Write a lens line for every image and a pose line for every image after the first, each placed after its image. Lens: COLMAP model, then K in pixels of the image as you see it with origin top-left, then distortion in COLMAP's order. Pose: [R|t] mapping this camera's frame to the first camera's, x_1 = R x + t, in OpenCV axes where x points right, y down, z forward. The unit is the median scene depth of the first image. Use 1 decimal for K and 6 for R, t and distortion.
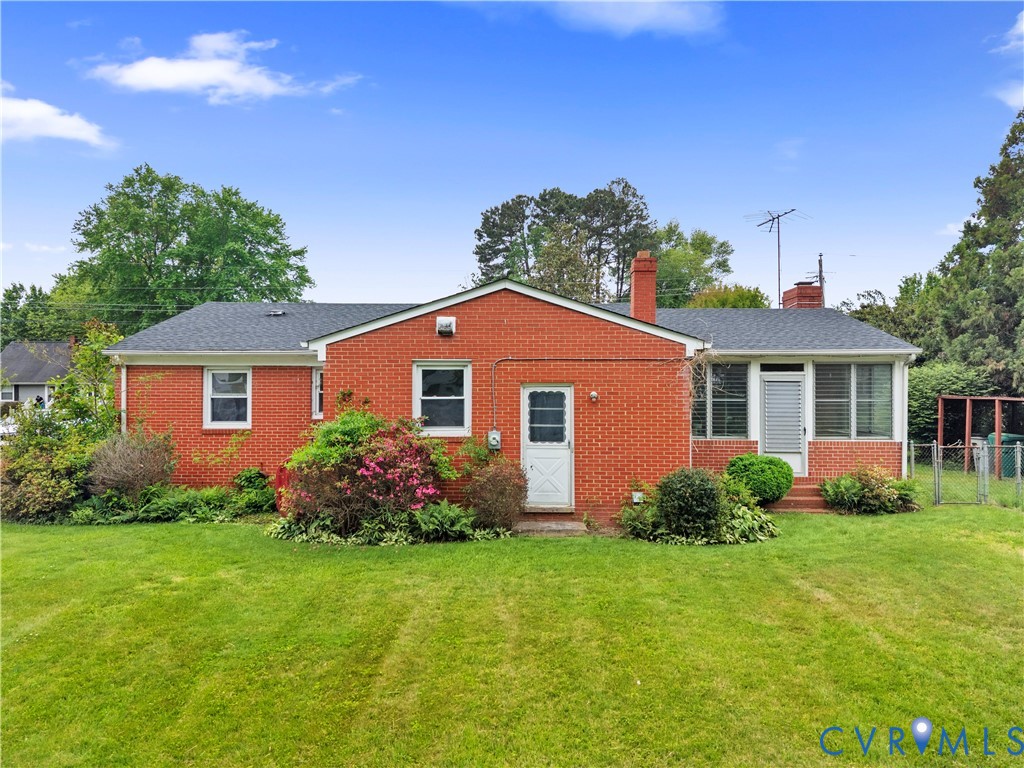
lens RADIAL K [[691.4, 0, 511.1], [0, 691.4, 385.0], [0, 0, 1]] dist [0.028660, -0.007636]
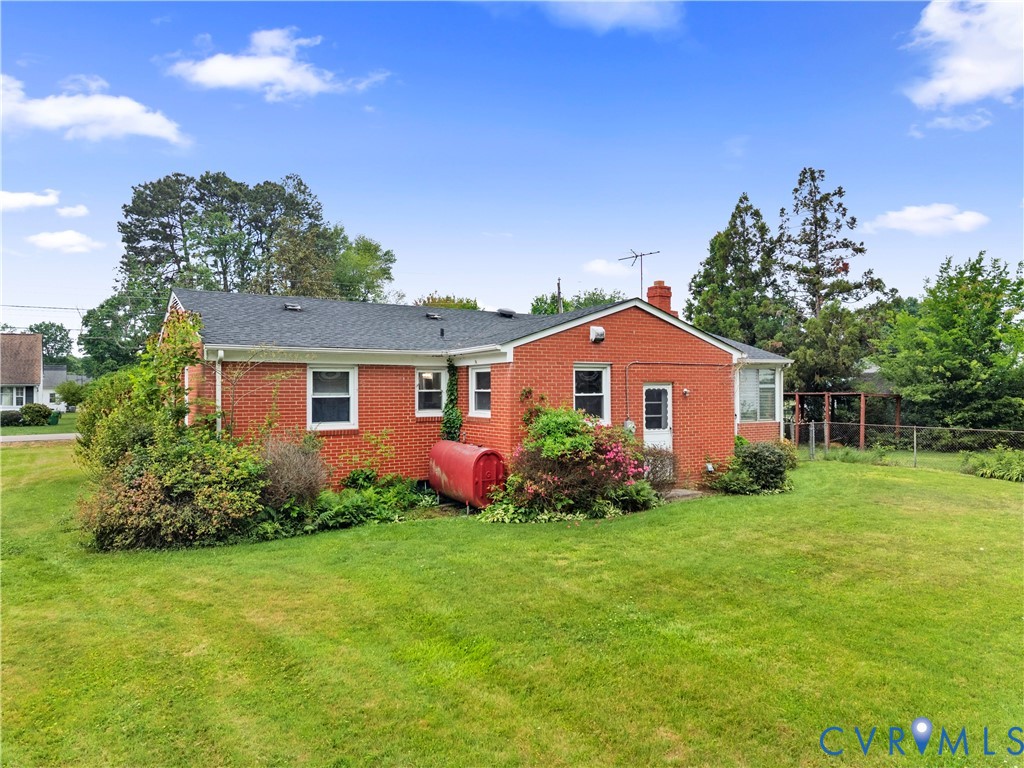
lens RADIAL K [[691.4, 0, 514.6], [0, 691.4, 387.6], [0, 0, 1]] dist [0.028660, -0.007636]
pose [[0.835267, -0.002485, 0.549839, -0.730635], [0.001320, 0.999996, 0.002514, 0.002877], [-0.549843, -0.001374, 0.835267, 0.065573]]
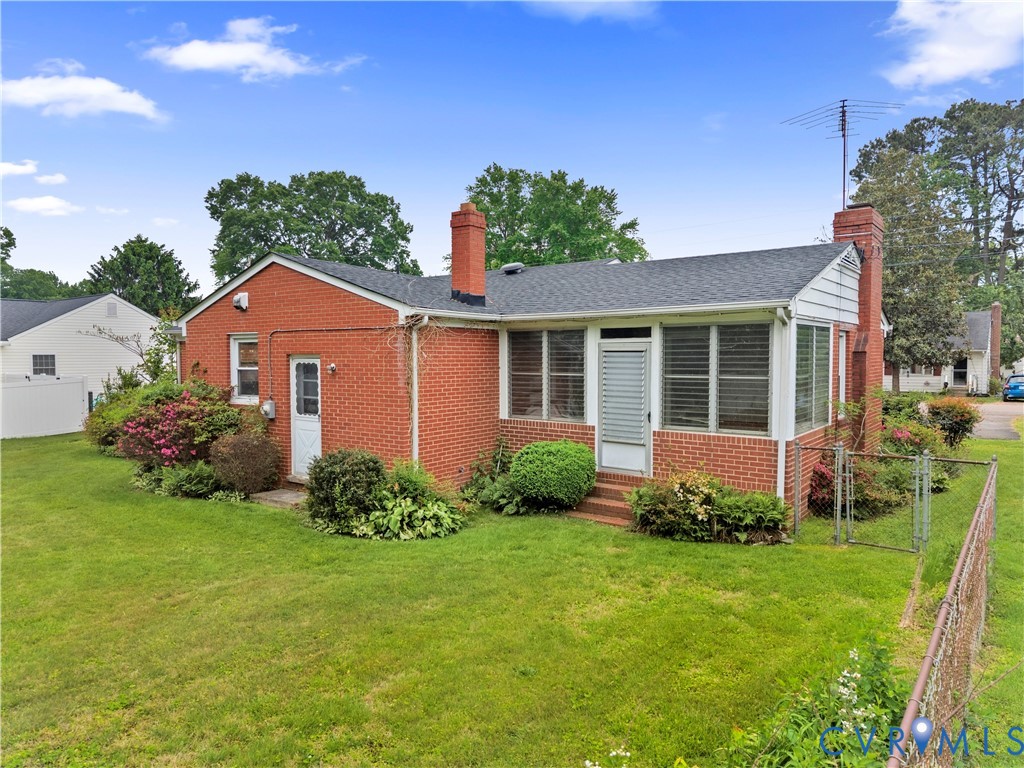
lens RADIAL K [[691.4, 0, 514.5], [0, 691.4, 381.8], [0, 0, 1]] dist [0.028660, -0.007636]
pose [[0.808124, 0.020795, -0.588646, 0.742178], [0.003313, 0.999200, 0.039847, -0.002112], [0.589004, -0.034151, 0.807408, 0.311258]]
